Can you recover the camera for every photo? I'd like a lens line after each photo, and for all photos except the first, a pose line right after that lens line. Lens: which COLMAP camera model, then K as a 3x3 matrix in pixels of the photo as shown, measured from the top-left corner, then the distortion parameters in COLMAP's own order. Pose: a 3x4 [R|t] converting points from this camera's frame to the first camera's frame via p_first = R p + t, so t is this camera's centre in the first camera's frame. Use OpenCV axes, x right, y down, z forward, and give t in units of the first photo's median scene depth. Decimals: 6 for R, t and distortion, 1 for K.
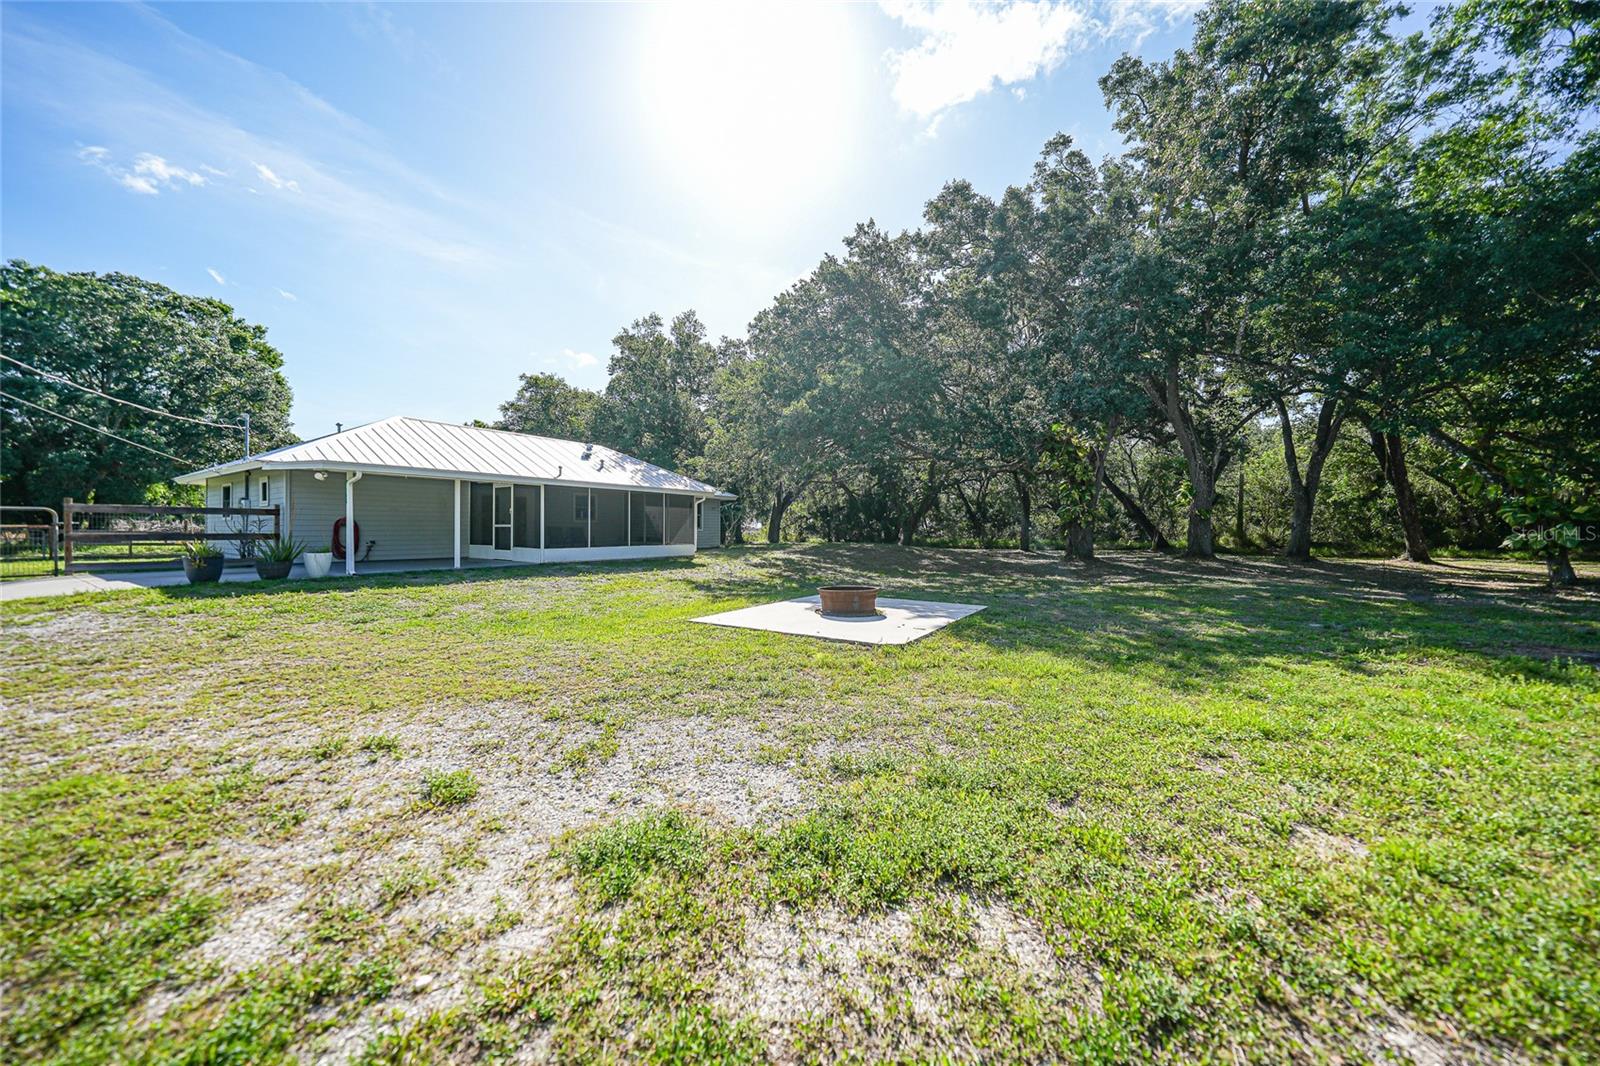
lens RADIAL K [[557.4, 0, 797.7], [0, 557.4, 527.3], [0, 0, 1]] dist [-0.023796, 0.006118]
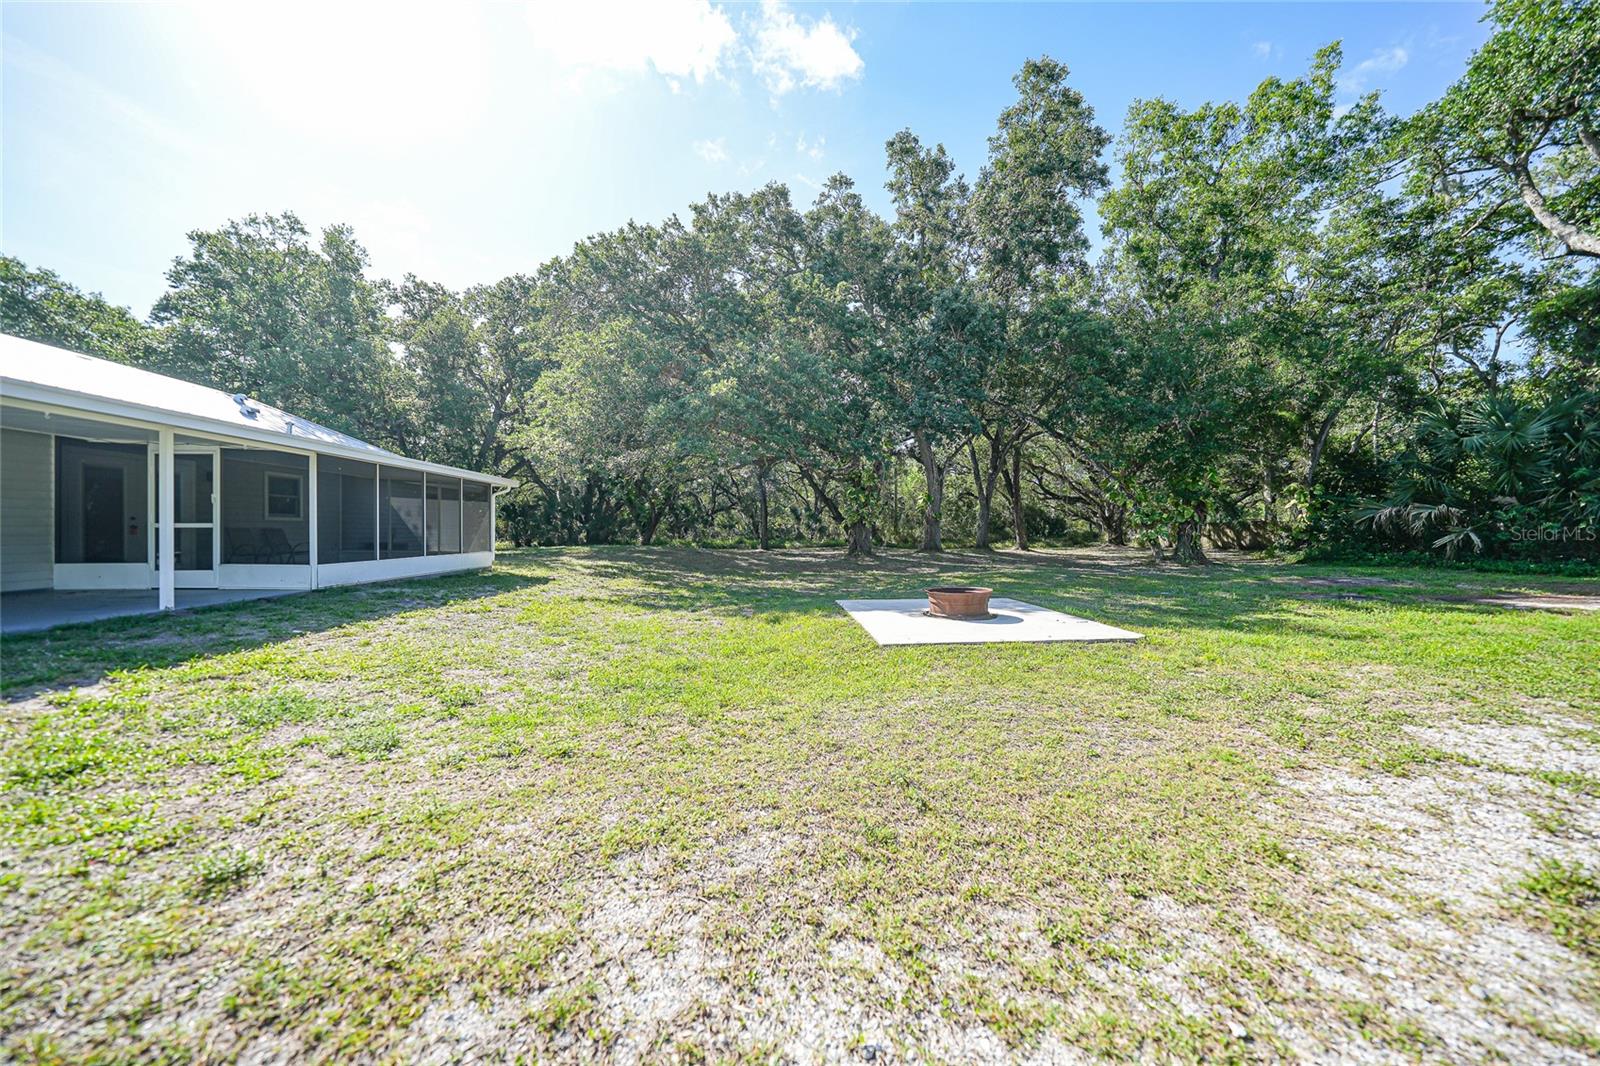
lens RADIAL K [[557.4, 0, 797.7], [0, 557.4, 527.3], [0, 0, 1]] dist [-0.023796, 0.006118]
pose [[0.800334, -0.004230, 0.599540, -0.271116], [0.004288, 0.999990, 0.001331, 0.000411], [-0.599539, 0.001506, 0.800344, 0.156150]]
